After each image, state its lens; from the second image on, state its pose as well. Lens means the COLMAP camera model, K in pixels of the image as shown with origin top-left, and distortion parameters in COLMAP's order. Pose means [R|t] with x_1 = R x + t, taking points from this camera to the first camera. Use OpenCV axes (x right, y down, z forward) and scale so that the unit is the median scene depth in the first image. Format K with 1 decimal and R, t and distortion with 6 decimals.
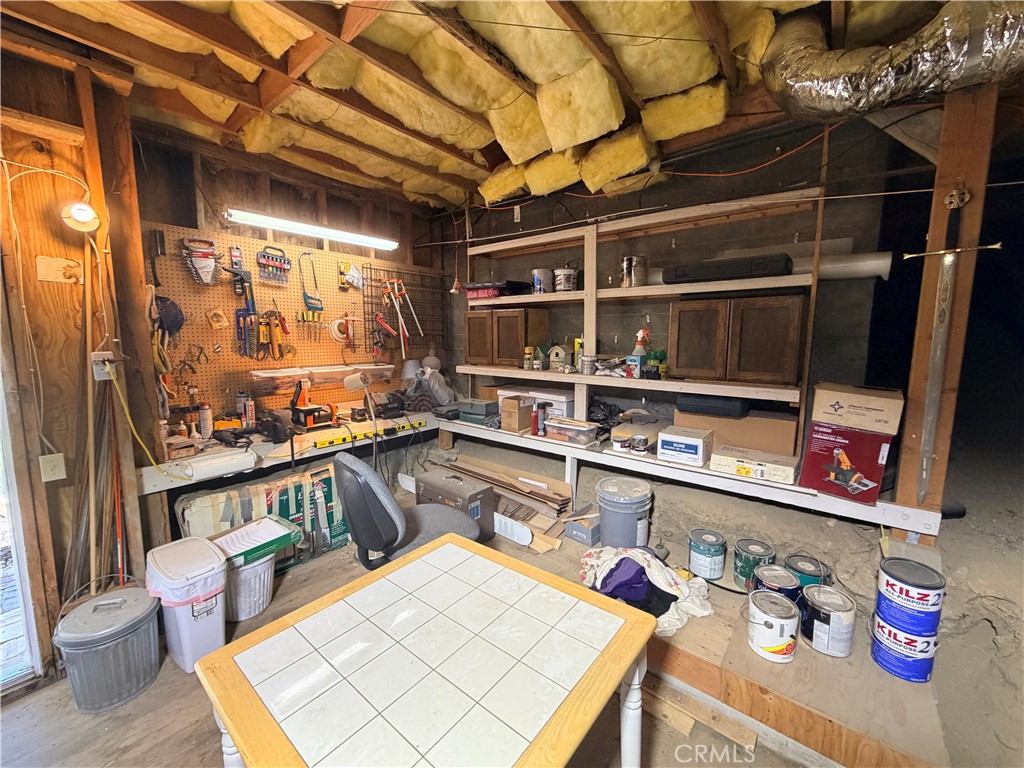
lens RADIAL K [[408.8, 0, 509.8], [0, 408.8, 384.4], [0, 0, 1]] dist [0.002271, -0.000127]
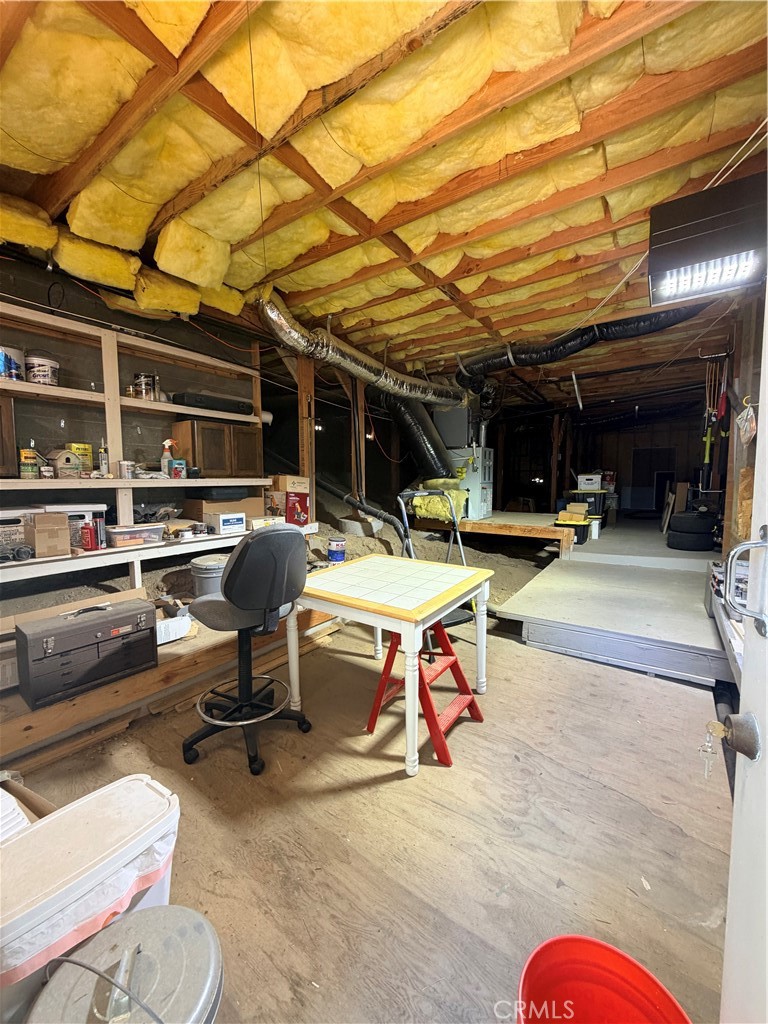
lens RADIAL K [[408.8, 0, 381.0], [0, 408.8, 510.2], [0, 0, 1]] dist [0.002271, -0.000127]
pose [[-0.073867, -0.079727, 0.994076, -0.896913], [0.122397, 0.988539, 0.088378, 0.040168], [-0.989729, 0.128200, -0.063262, 0.468175]]
